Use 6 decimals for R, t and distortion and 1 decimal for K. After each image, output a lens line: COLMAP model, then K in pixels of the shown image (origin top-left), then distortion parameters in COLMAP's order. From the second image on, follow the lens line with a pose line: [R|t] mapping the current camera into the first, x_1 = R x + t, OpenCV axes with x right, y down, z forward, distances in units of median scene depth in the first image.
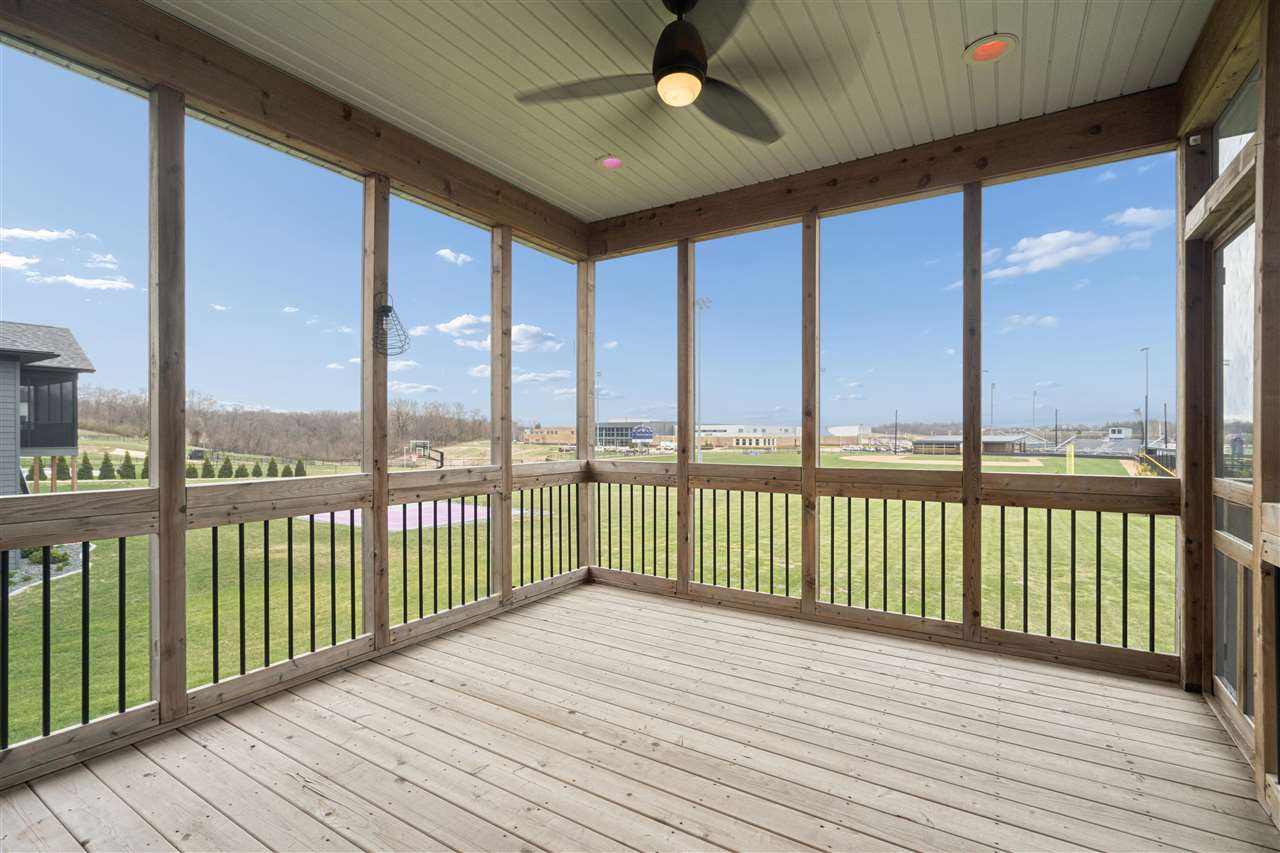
lens RADIAL K [[580.2, 0, 644.2], [0, 580.2, 436.1], [0, 0, 1]] dist [-0.001084, 0.002102]
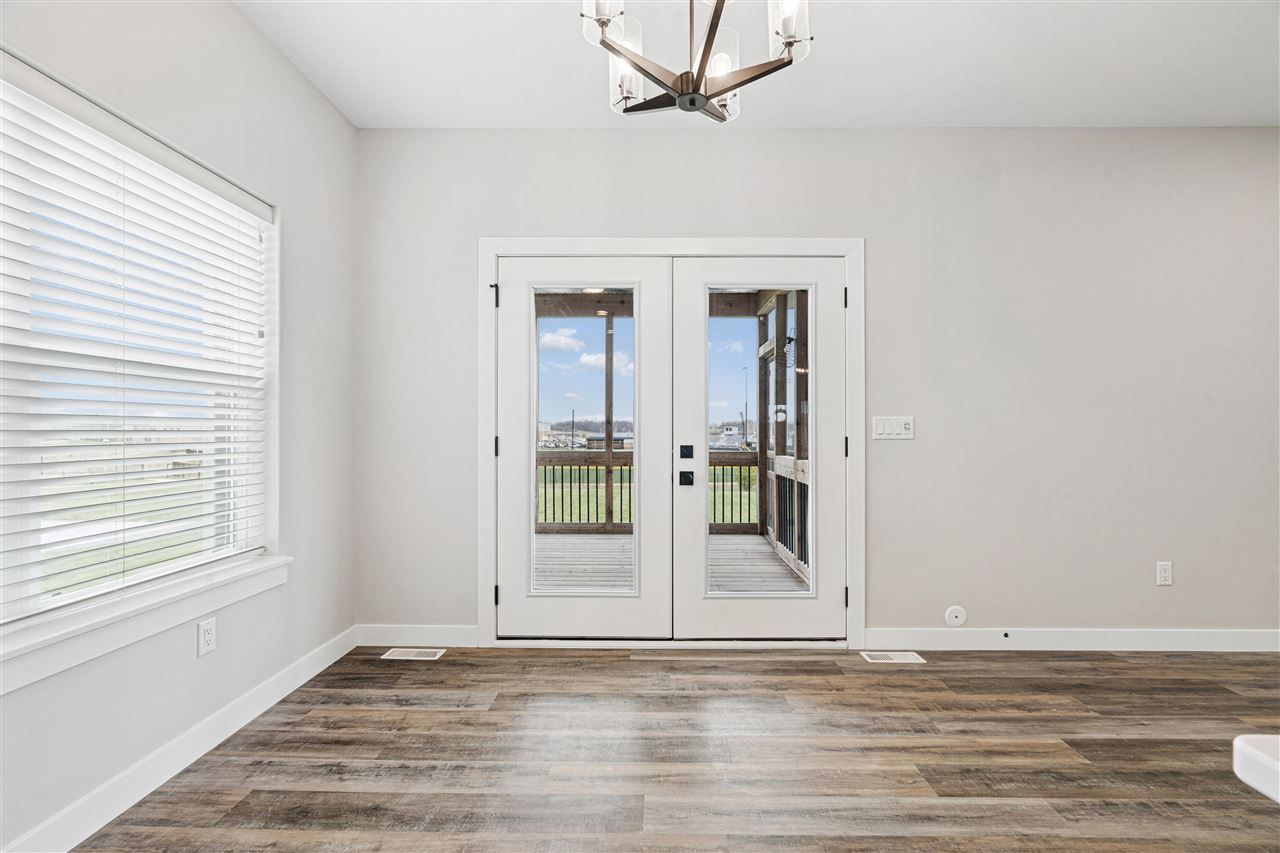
lens RADIAL K [[580.2, 0, 643.9], [0, 580.2, 430.7], [0, 0, 1]] dist [-0.001084, 0.002102]
pose [[0.858575, 0.000476, 0.512688, -0.558401], [0.001747, 0.999991, -0.003854, -0.006186], [-0.512685, 0.004205, 0.858567, -0.641081]]
